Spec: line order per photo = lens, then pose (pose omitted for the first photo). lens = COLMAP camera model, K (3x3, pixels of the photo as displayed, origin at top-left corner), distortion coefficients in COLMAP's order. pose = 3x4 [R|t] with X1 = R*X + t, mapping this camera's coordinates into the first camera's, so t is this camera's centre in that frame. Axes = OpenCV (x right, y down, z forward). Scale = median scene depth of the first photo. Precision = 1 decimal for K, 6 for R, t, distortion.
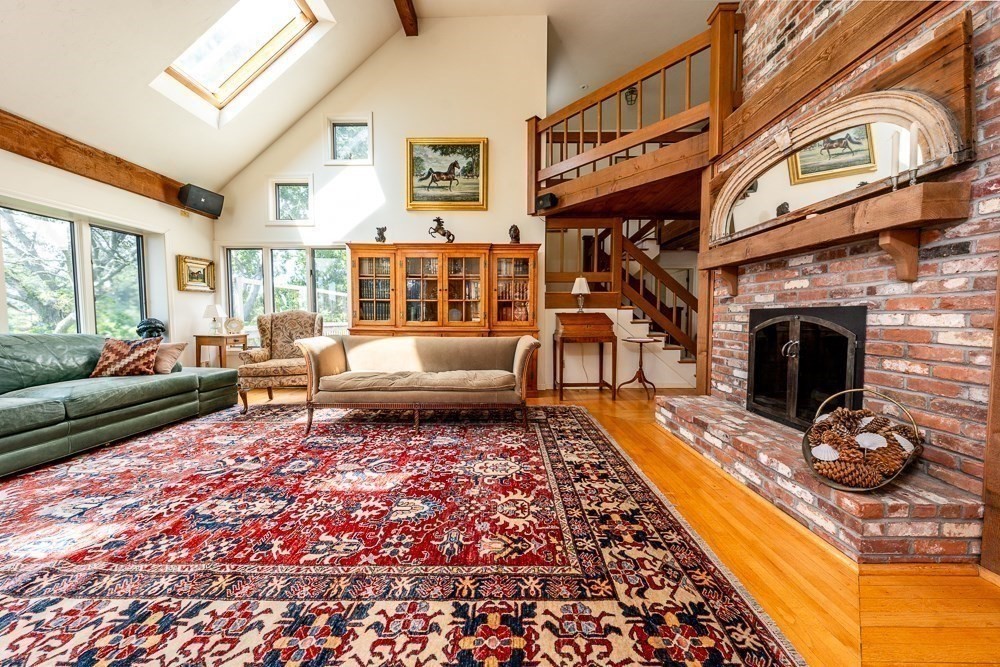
lens RADIAL K [[348.0, 0, 500.3], [0, 348.0, 331.4], [0, 0, 1]] dist [-0.001421, 0.000486]
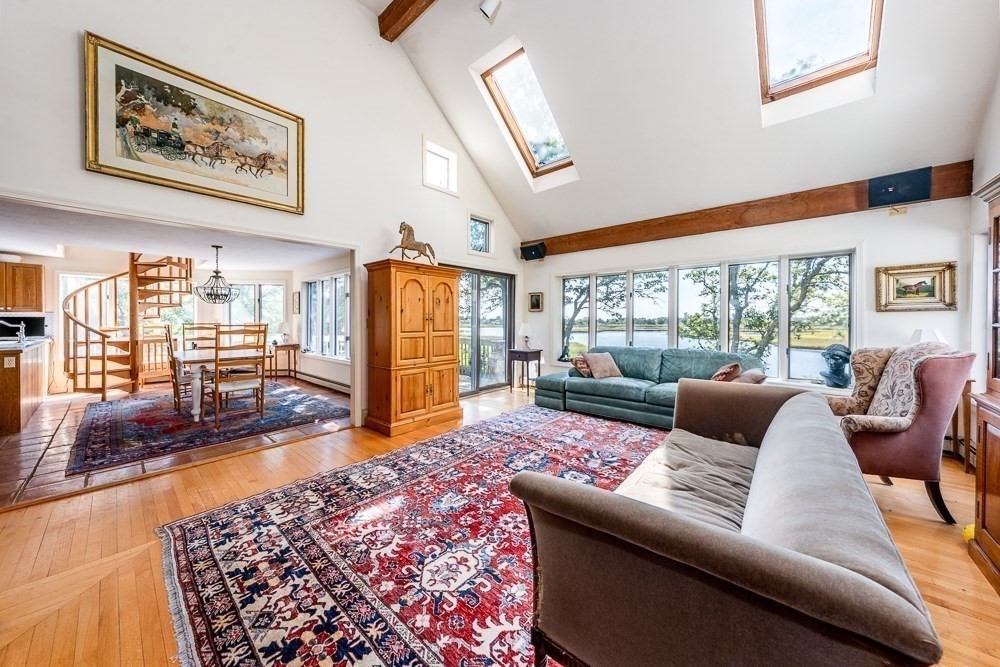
lens RADIAL K [[348.0, 0, 491.0], [0, 348.0, 320.4], [0, 0, 1]] dist [-0.001421, 0.000486]
pose [[-0.669460, 0.004334, -0.742835, 0.606800], [-0.030772, 0.998963, 0.033561, -0.214195], [0.742210, 0.045326, -0.668632, 1.944198]]
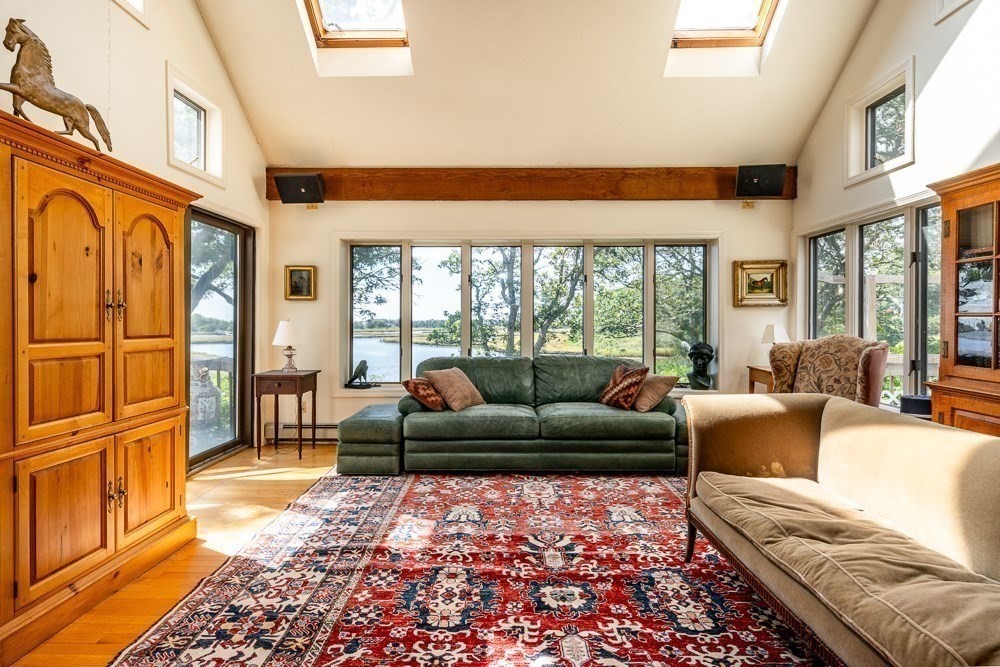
lens RADIAL K [[496.6, 0, 503.7], [0, 496.6, 323.9], [0, 0, 1]] dist [0.006581, -0.000666]
pose [[-0.005574, 0.005241, -0.999971, 0.412502], [-0.043962, 0.999018, 0.005481, -0.139752], [0.999018, 0.043991, -0.005338, 1.099963]]
